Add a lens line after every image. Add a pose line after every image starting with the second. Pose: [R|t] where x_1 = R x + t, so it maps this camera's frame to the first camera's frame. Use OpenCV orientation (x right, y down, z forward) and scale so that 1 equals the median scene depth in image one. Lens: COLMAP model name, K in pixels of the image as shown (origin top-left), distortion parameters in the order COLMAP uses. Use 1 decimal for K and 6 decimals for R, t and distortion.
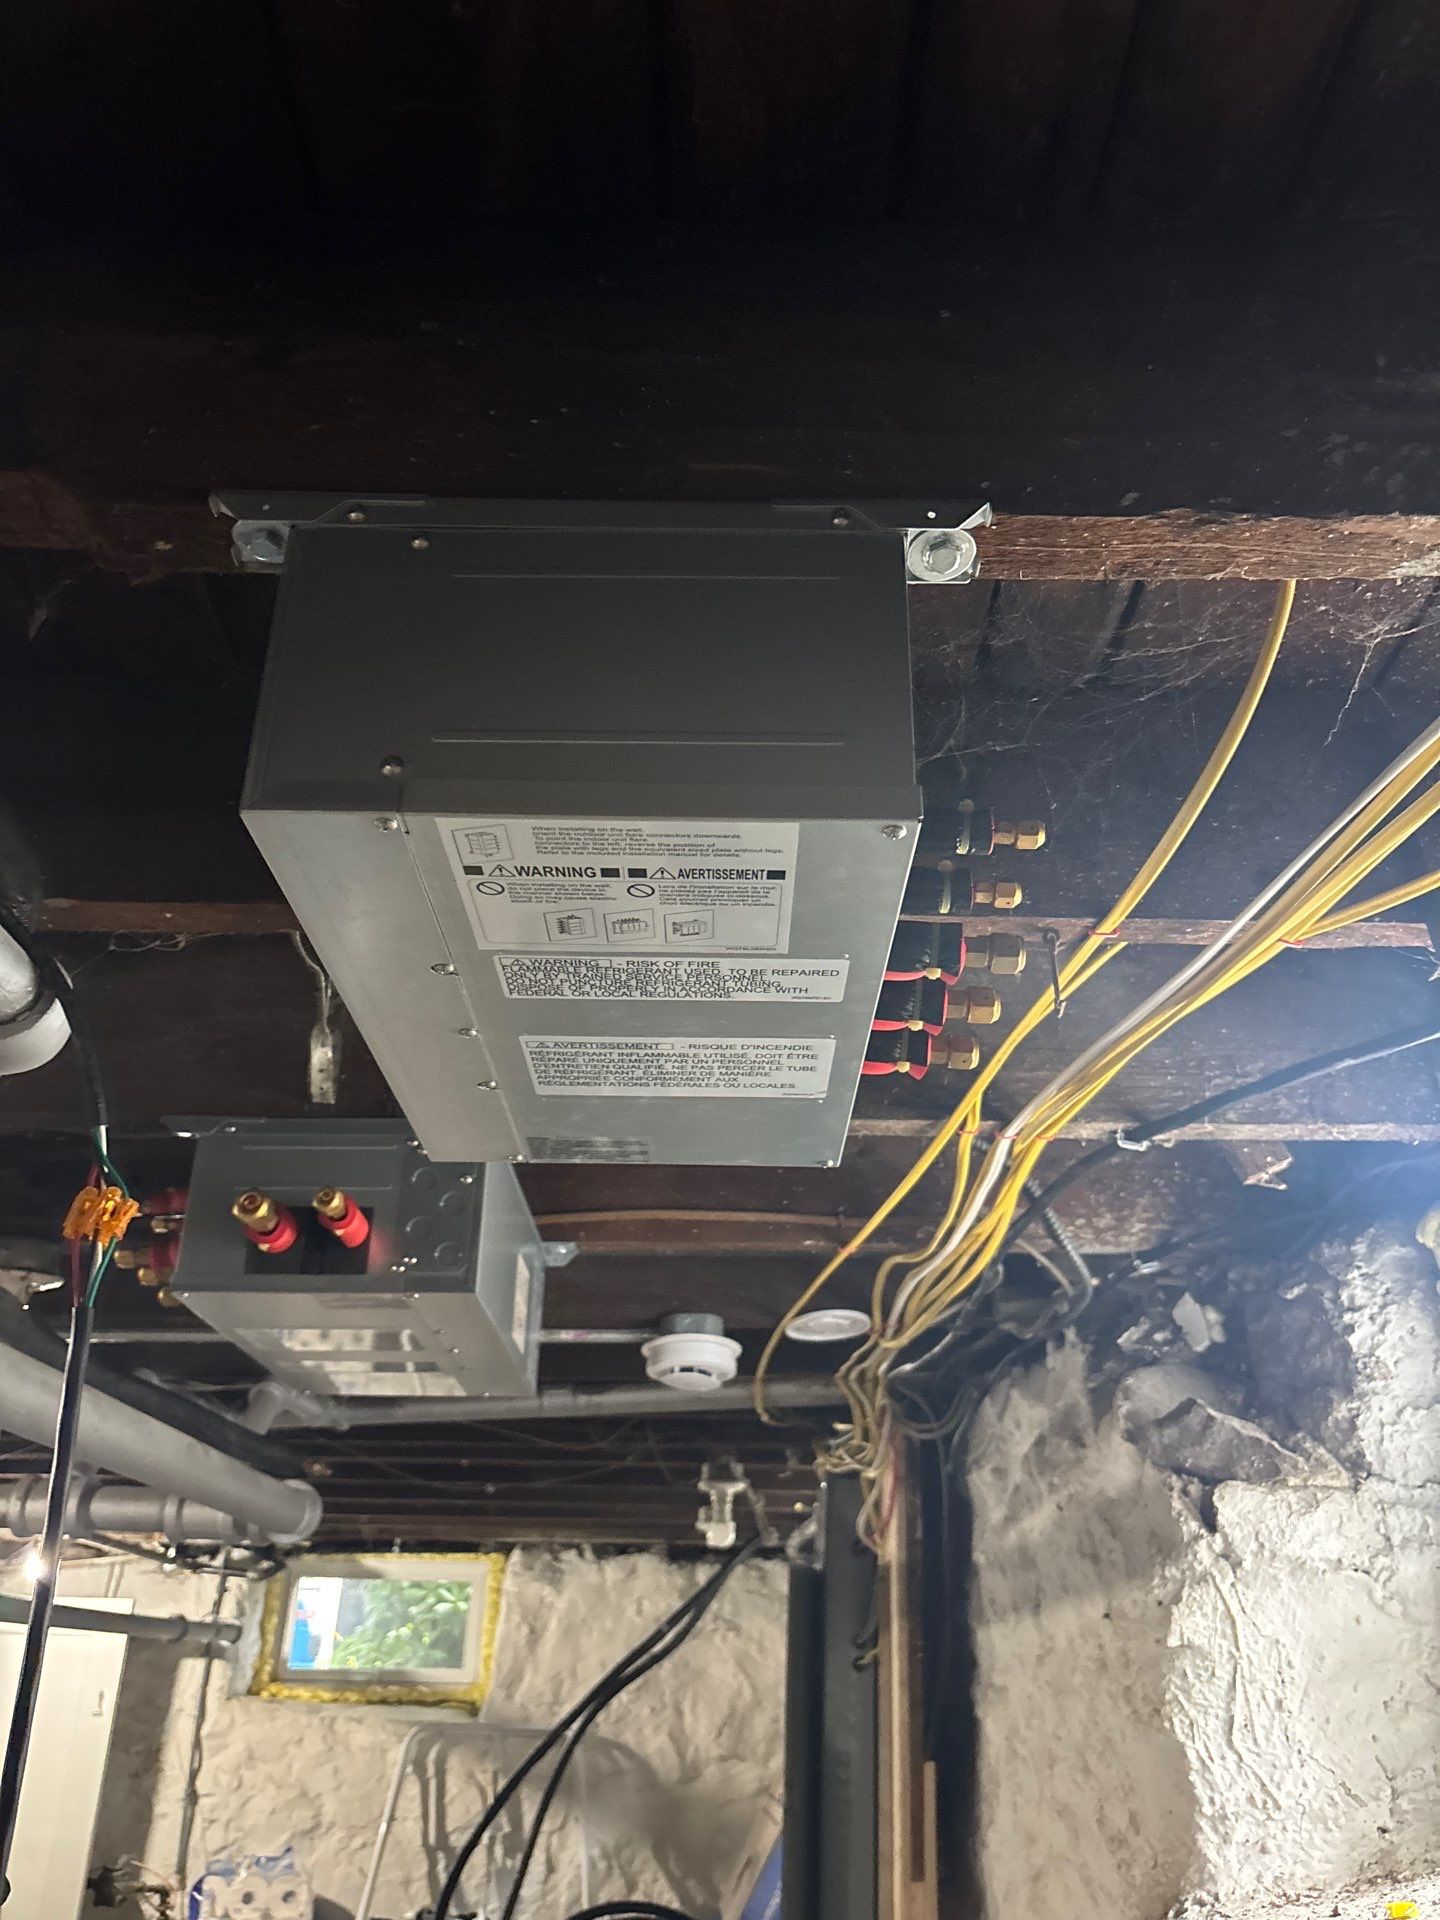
lens RADIAL K [[1536.6, 0, 720.0], [0, 1536.6, 960.0], [0, 0, 1]] dist [0.088473, -0.143975]
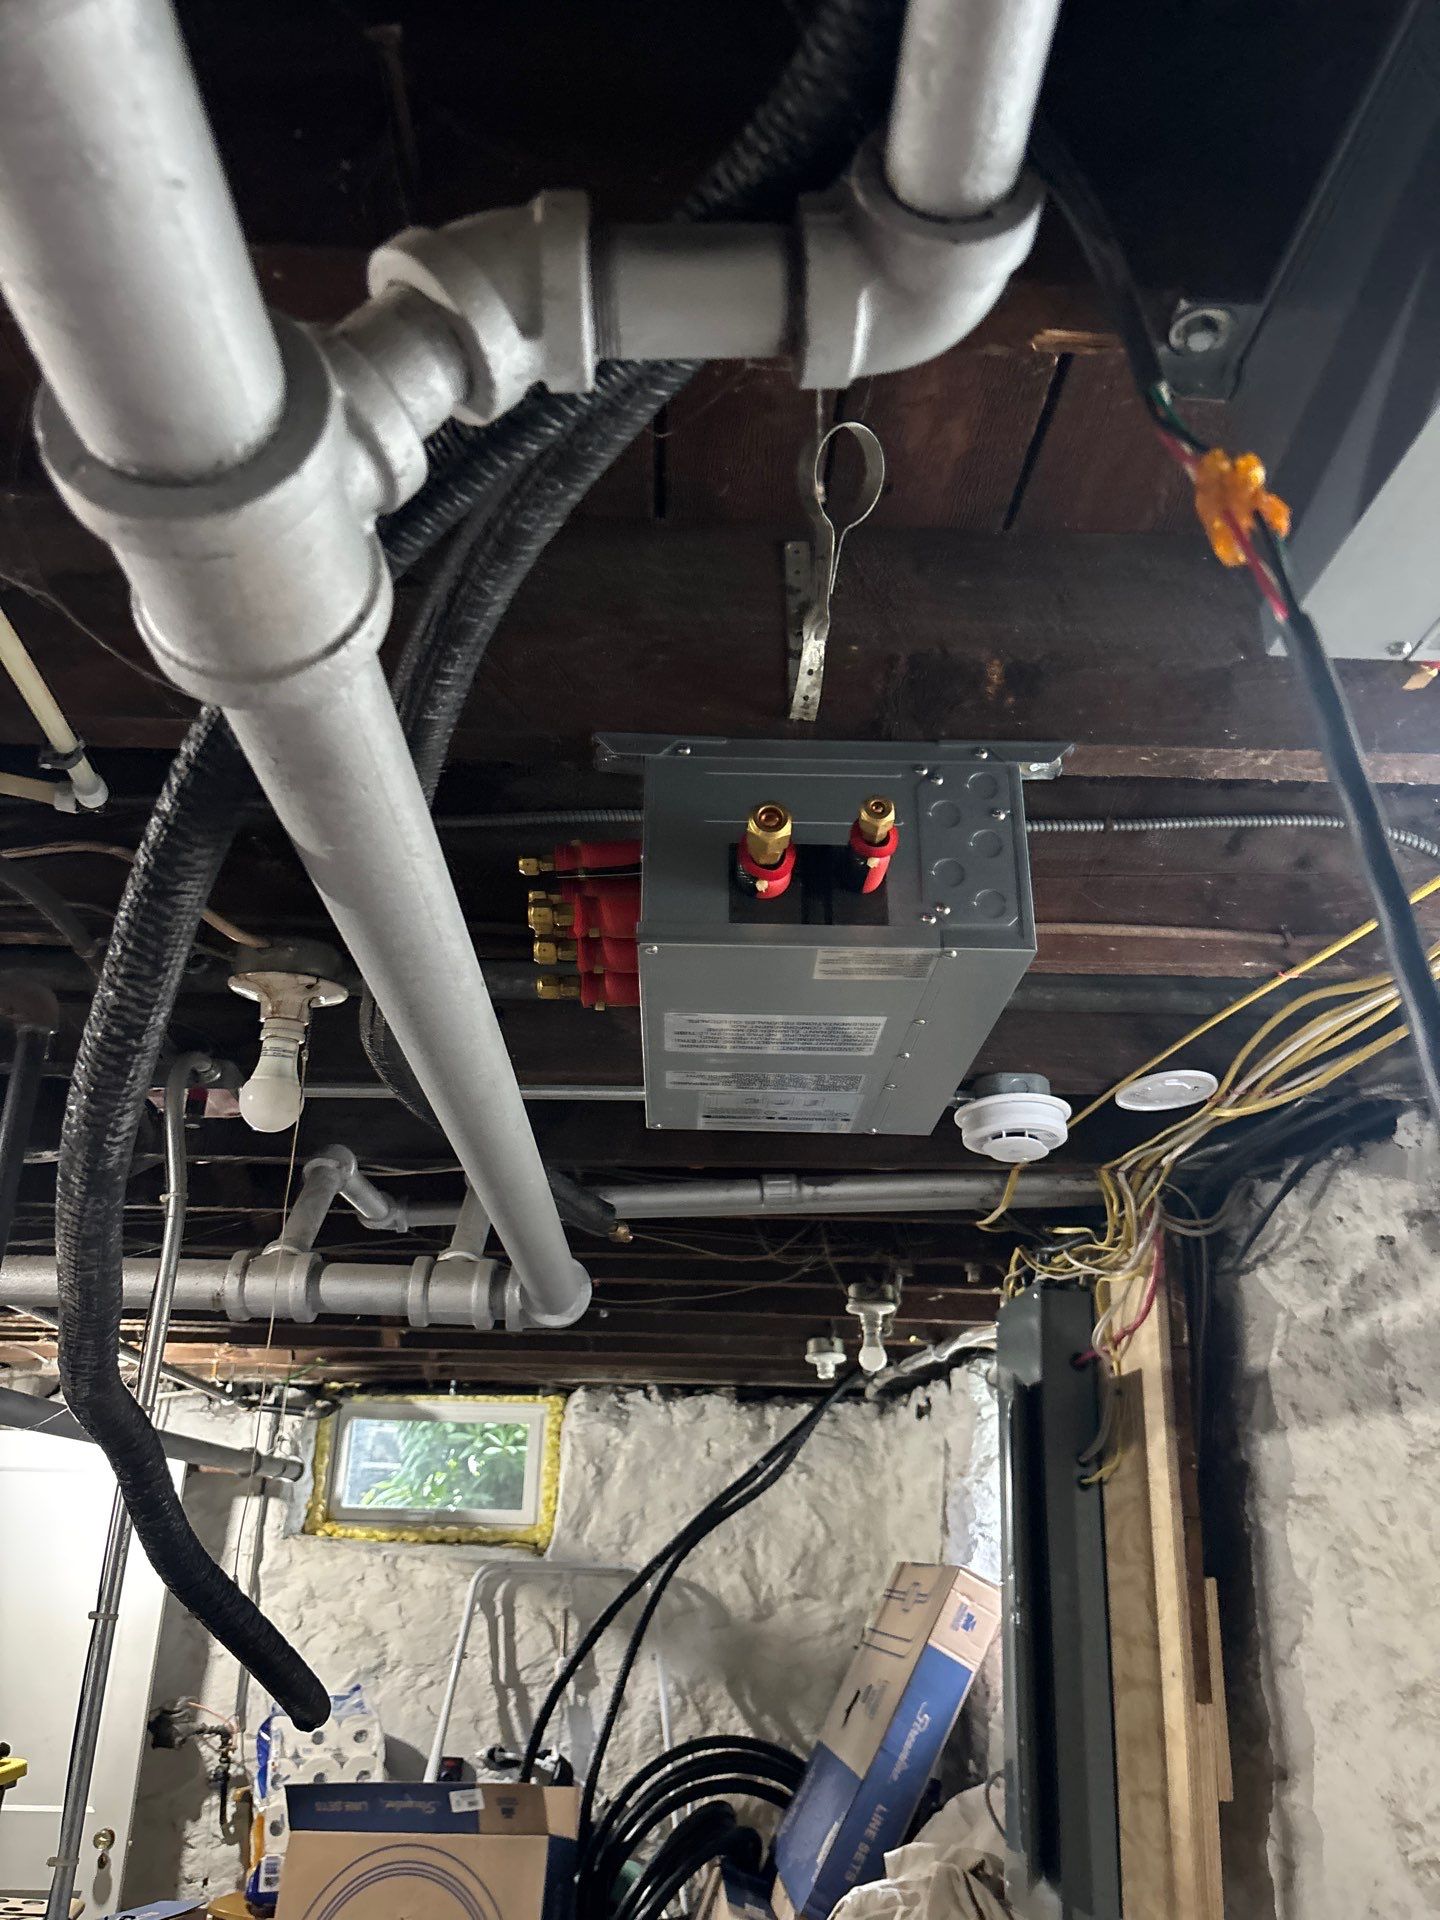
lens RADIAL K [[1542.7, 0, 720.0], [0, 1542.7, 960.0], [0, 0, 1]] dist [-0.000693, -0.001294]
pose [[0.999022, 0.016930, 0.040836, -0.092768], [-0.019775, 0.997330, 0.070304, 0.045088], [-0.039536, -0.071043, 0.996689, 0.061778]]
